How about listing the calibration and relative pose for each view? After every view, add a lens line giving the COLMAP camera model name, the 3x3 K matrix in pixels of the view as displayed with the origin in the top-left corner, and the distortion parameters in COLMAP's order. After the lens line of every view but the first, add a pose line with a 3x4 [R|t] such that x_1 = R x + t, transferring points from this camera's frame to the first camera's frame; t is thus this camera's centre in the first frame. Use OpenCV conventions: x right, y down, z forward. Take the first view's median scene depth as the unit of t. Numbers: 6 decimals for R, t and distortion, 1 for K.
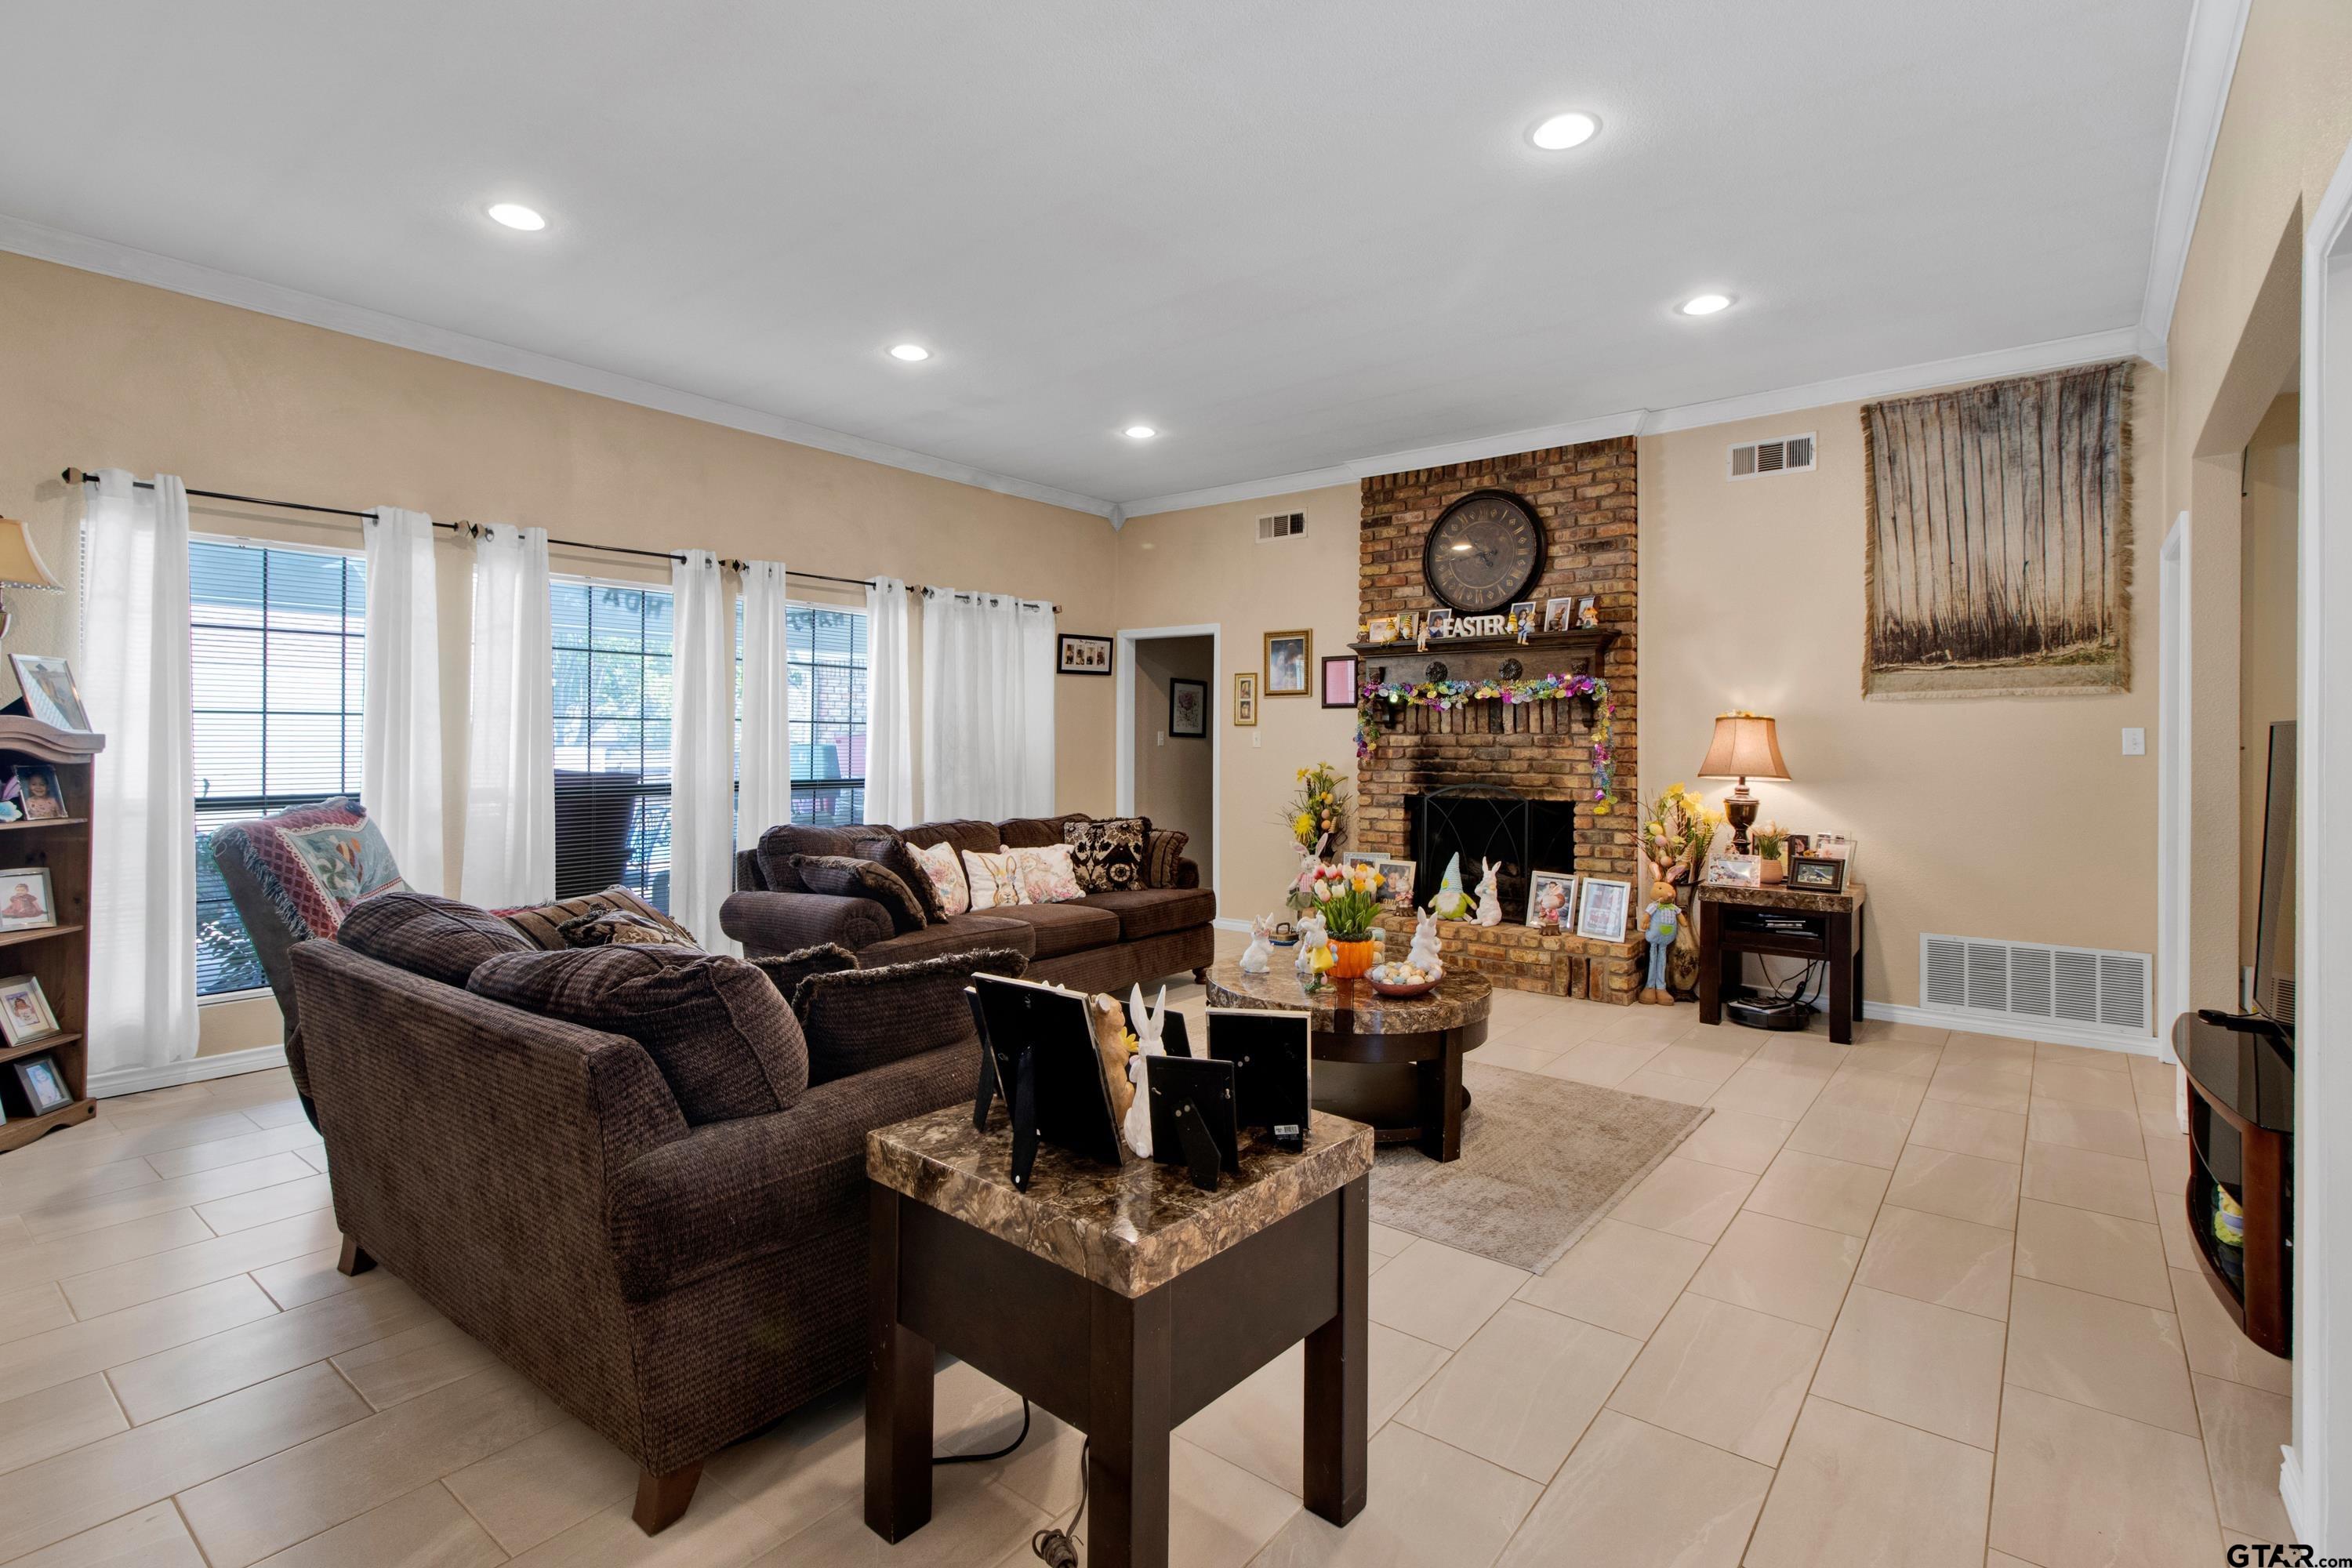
lens RADIAL K [[1097.4, 0, 1172.6], [0, 1097.4, 742.5], [0, 0, 1]] dist [0.030266, 0.000068]
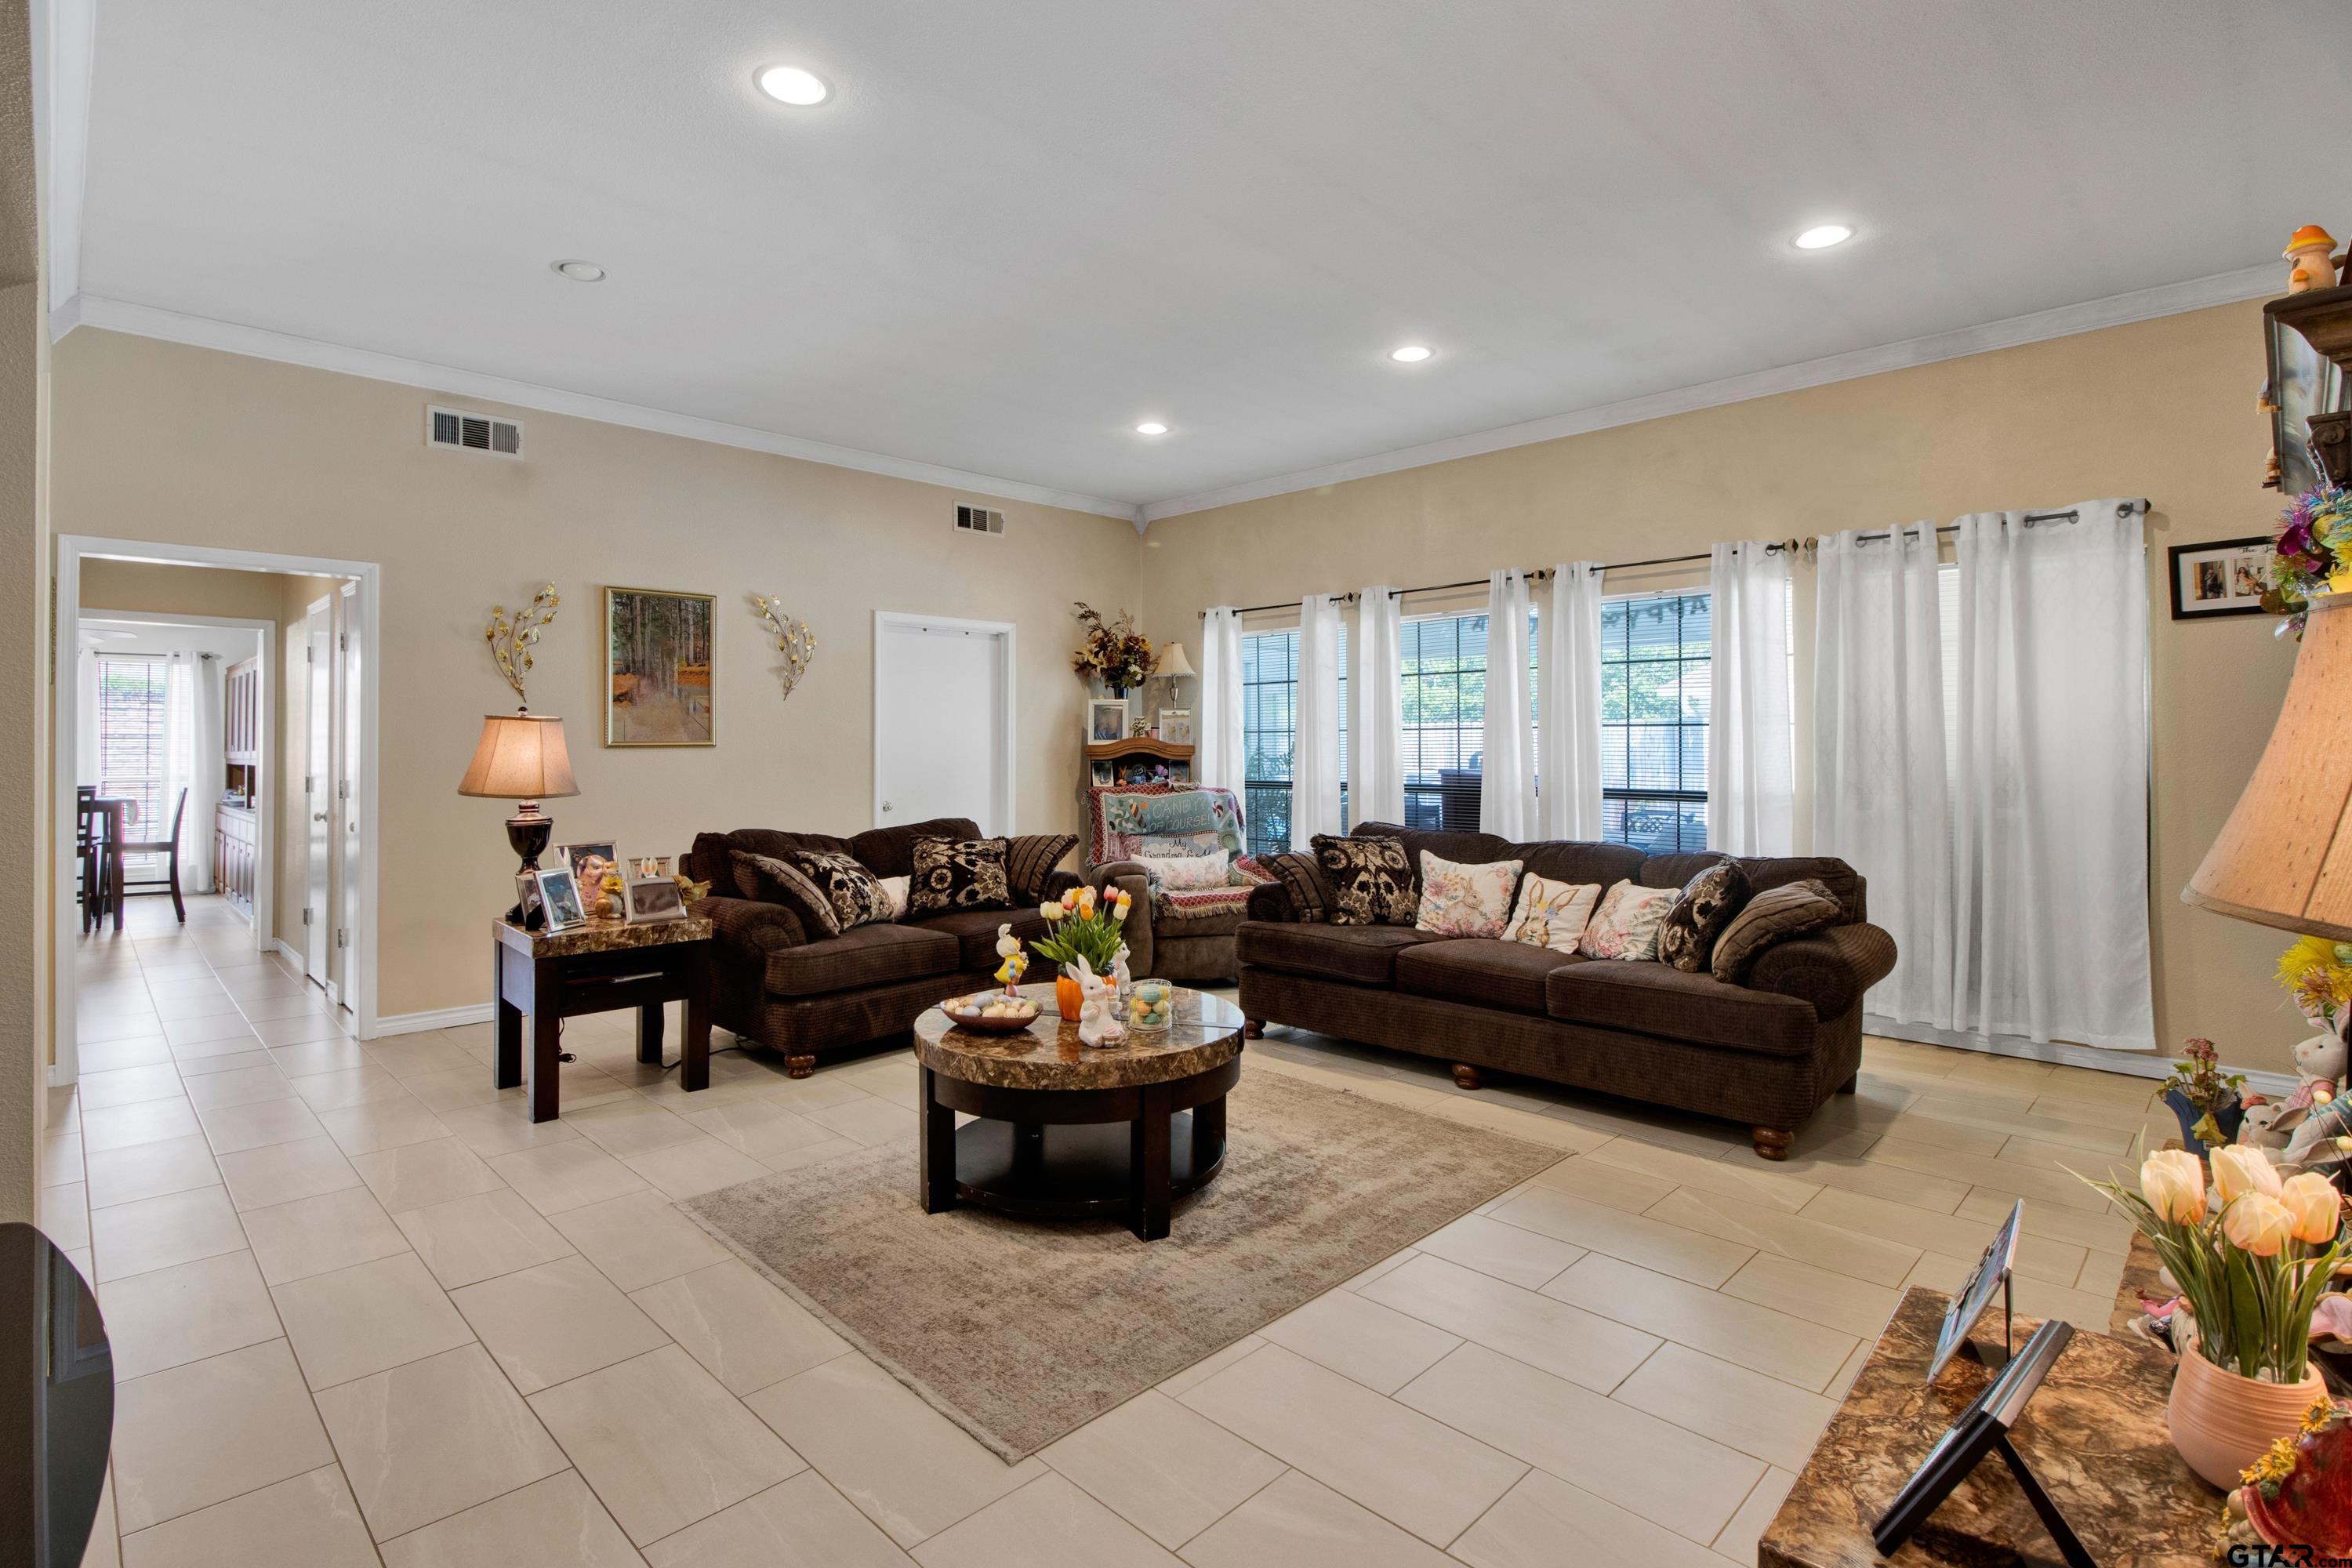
lens RADIAL K [[1134.4, 0, 1172.3], [0, 1134.4, 749.9], [0, 0, 1]] dist [-0.001346, -0.000172]
pose [[-0.109855, -0.005236, -0.993934, 0.700931], [-0.004437, 0.999979, -0.004777, 0.008004], [0.993938, 0.003886, -0.109876, 0.798311]]
